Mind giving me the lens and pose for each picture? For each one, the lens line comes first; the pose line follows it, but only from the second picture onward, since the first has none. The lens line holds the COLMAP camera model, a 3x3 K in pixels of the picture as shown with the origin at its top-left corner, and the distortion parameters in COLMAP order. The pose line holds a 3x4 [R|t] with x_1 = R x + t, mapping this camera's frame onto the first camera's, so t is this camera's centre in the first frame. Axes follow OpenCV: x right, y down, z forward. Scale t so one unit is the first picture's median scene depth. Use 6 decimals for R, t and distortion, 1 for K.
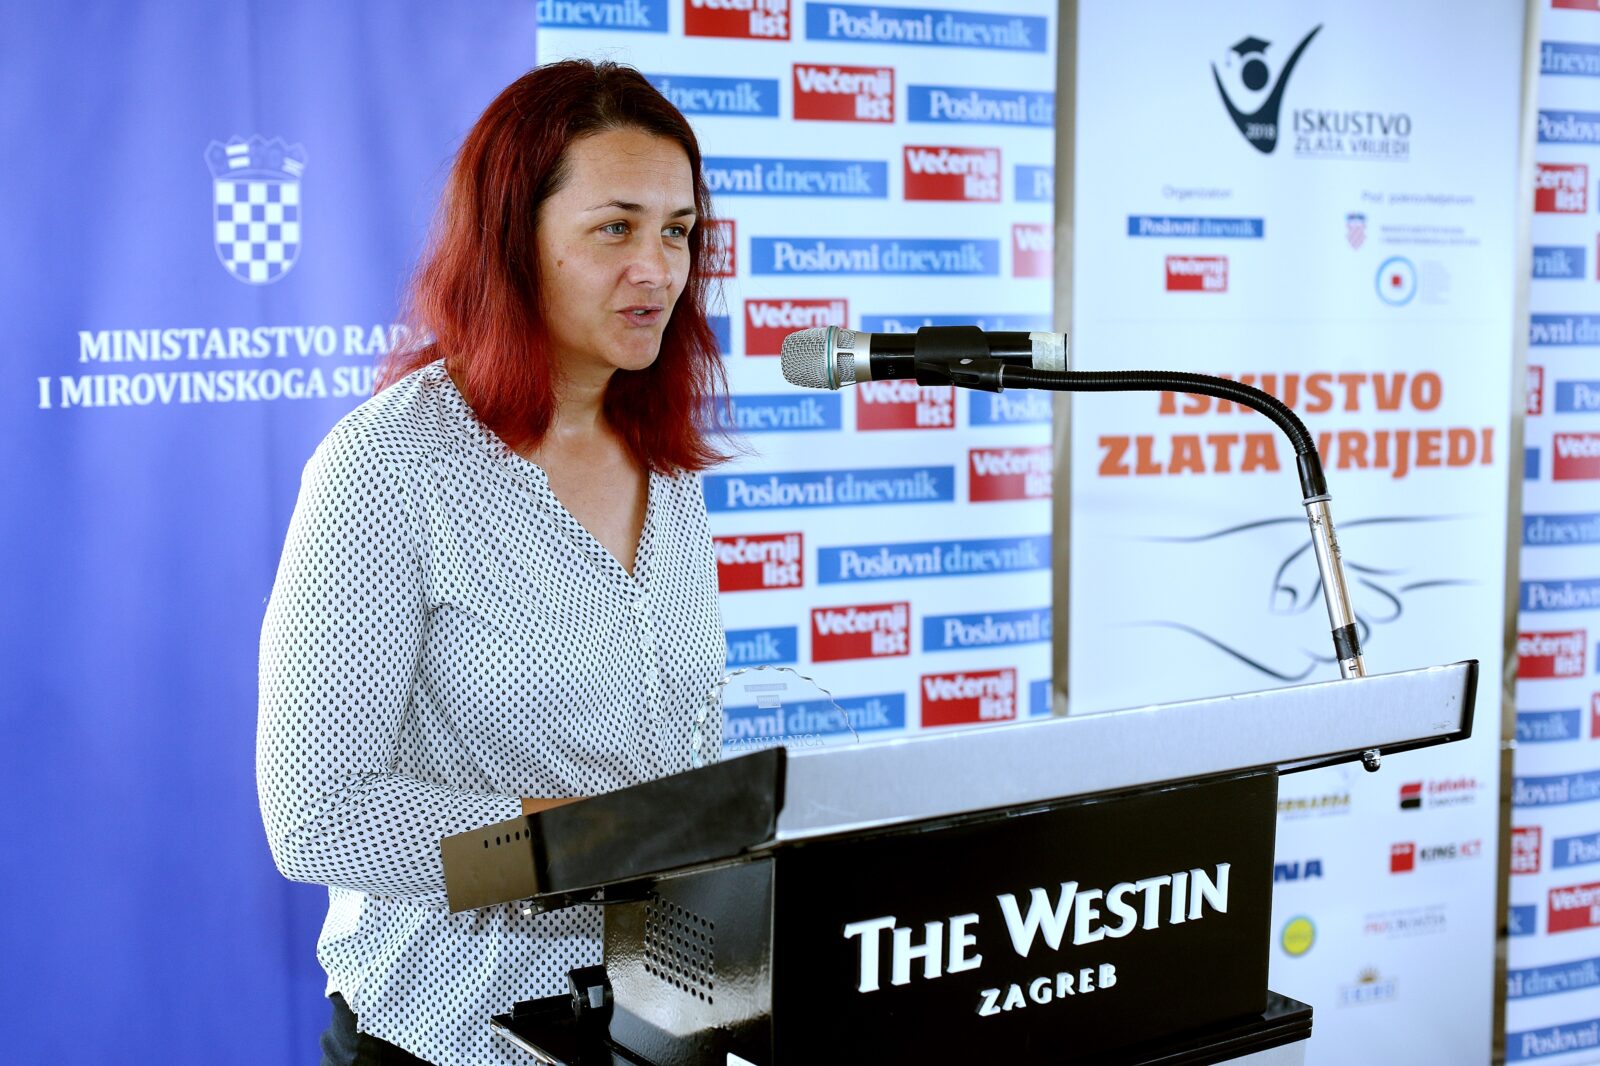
lens RADIAL K [[2288.9, 0, 806.1], [0, 2288.9, 534.7], [0, 0, 1]] dist [-0.118246, -0.034323]
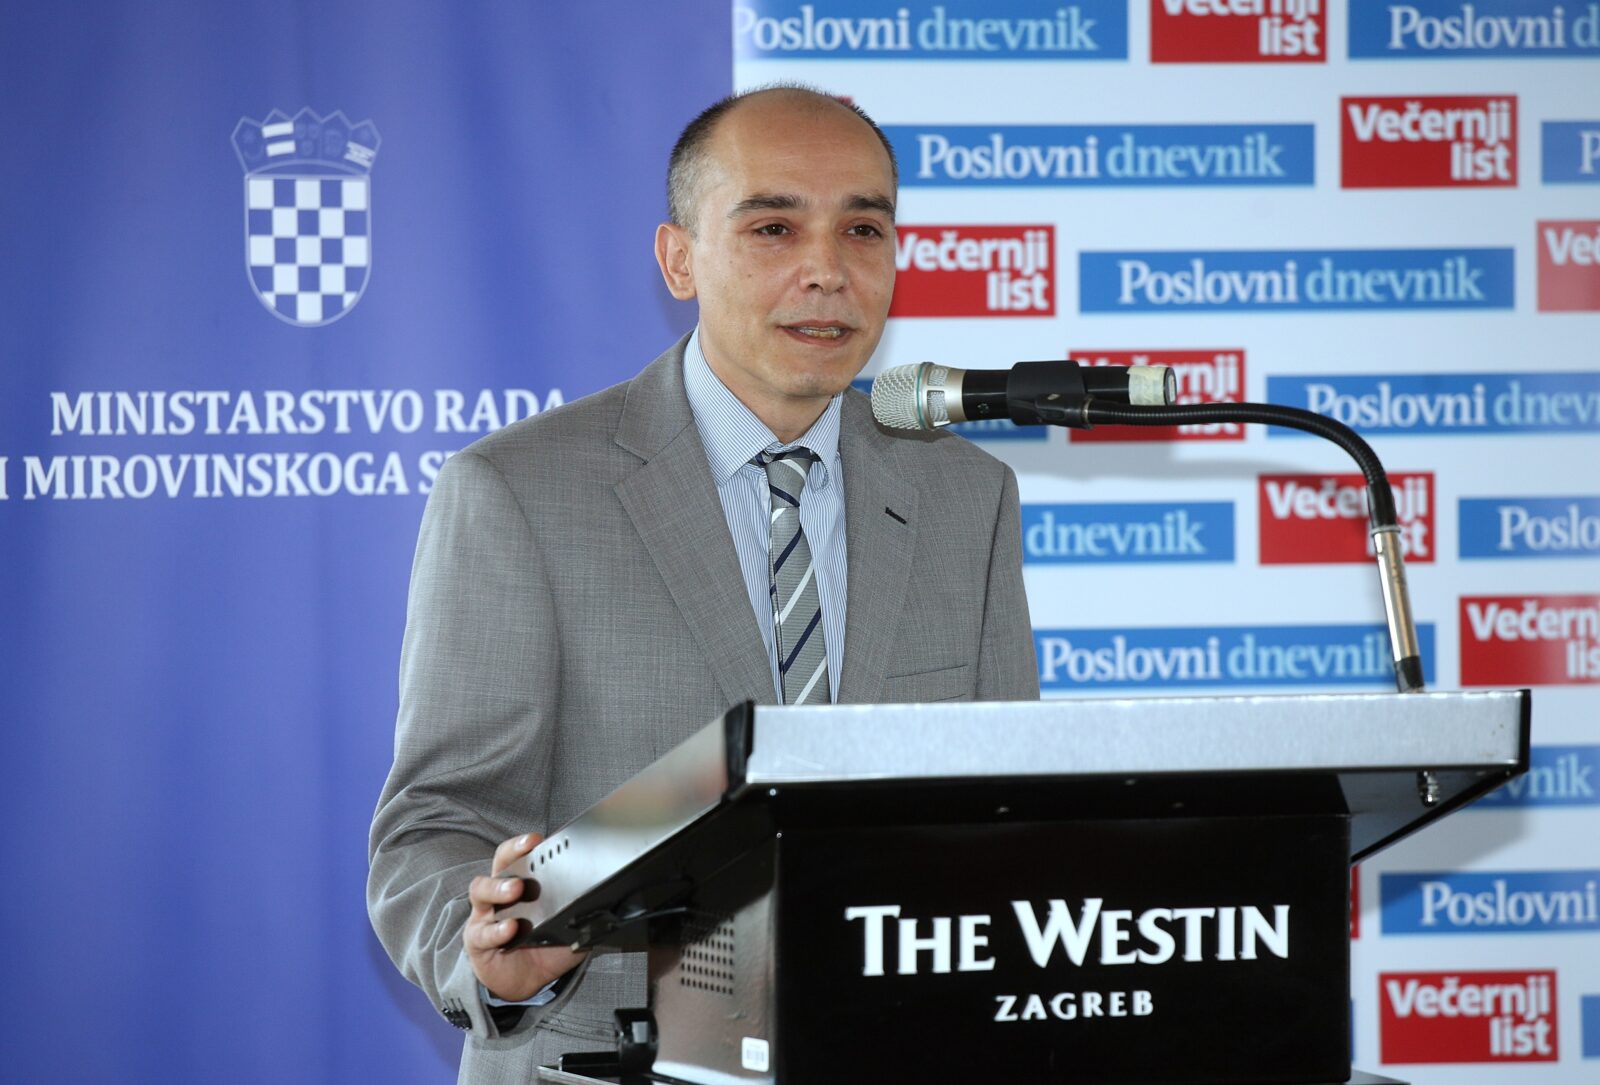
lens RADIAL K [[8007.6, 0, 868.1], [0, 8007.6, 548.1], [0, 0, 1]] dist [1.640031, -6.050858]
pose [[0.986902, -0.003722, -0.161279, 0.312475], [-0.010191, 0.996299, -0.085352, 0.159629], [0.161000, 0.085877, 0.983211, -1.339611]]
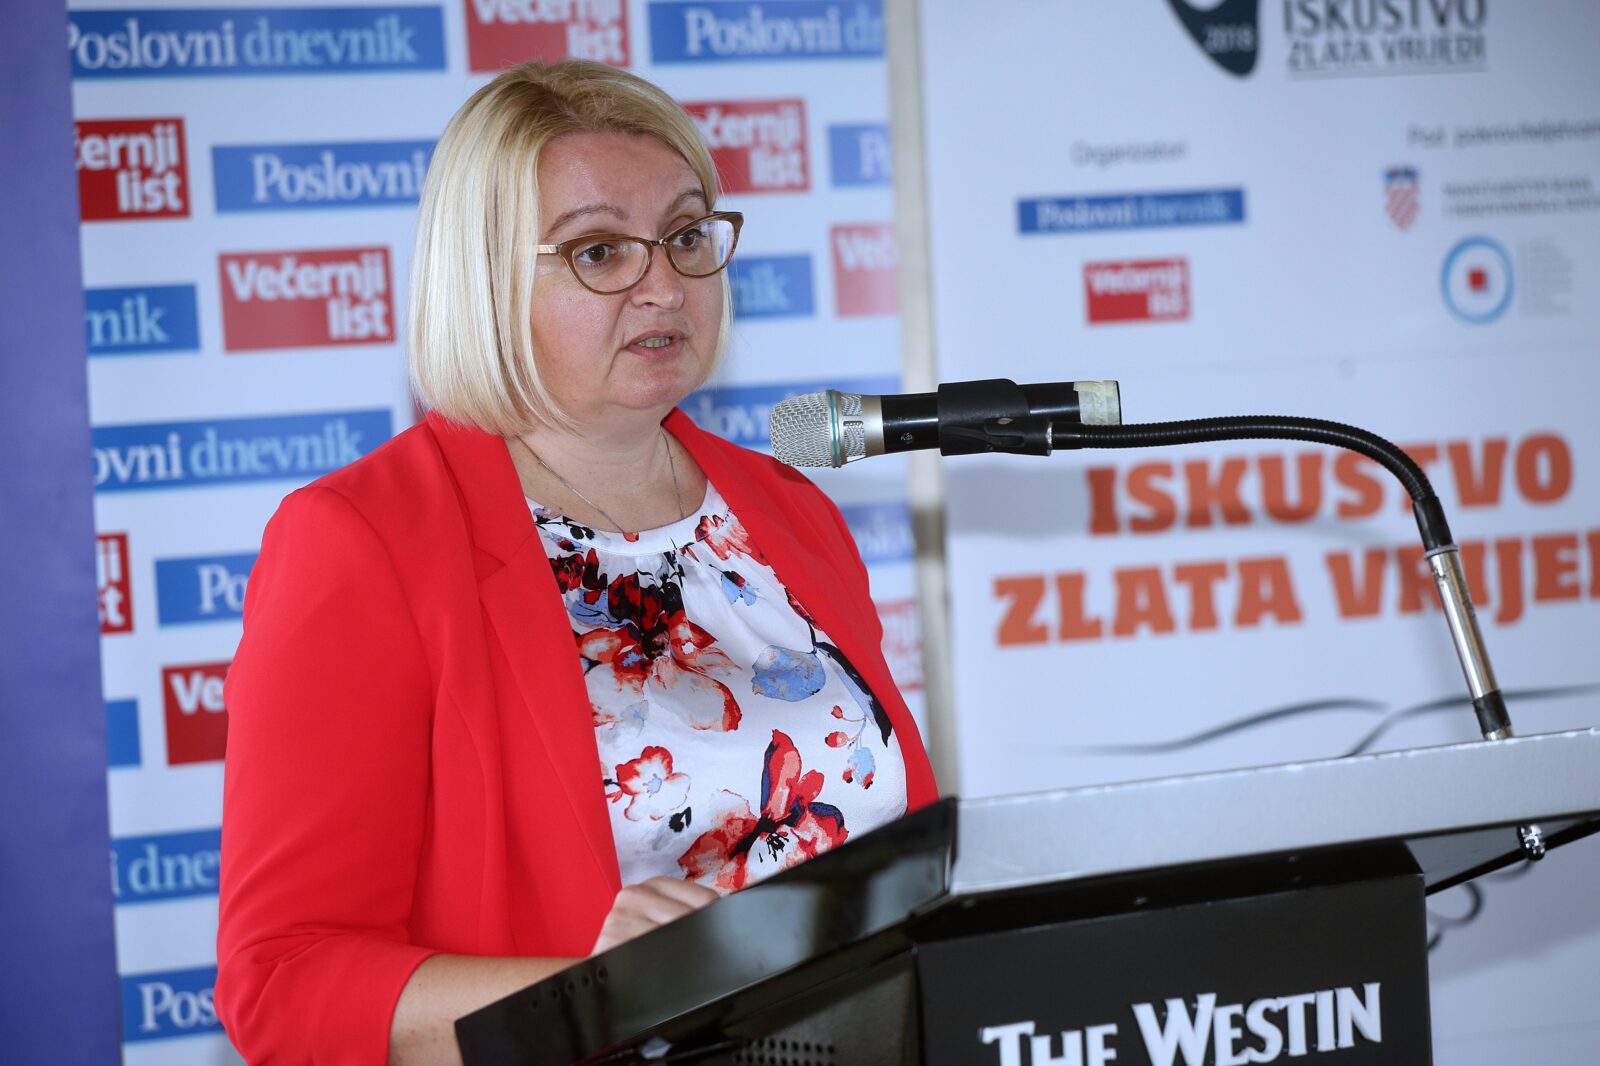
lens RADIAL K [[6517.0, 0, 796.8], [0, 6517.0, 531.7], [0, 0, 1]] dist [0.808851, 0.989715]
pose [[0.985660, -0.061534, 0.157126, -0.225021], [0.073812, 0.994557, -0.073541, 0.078759], [-0.151745, 0.084084, 0.984837, -0.782731]]
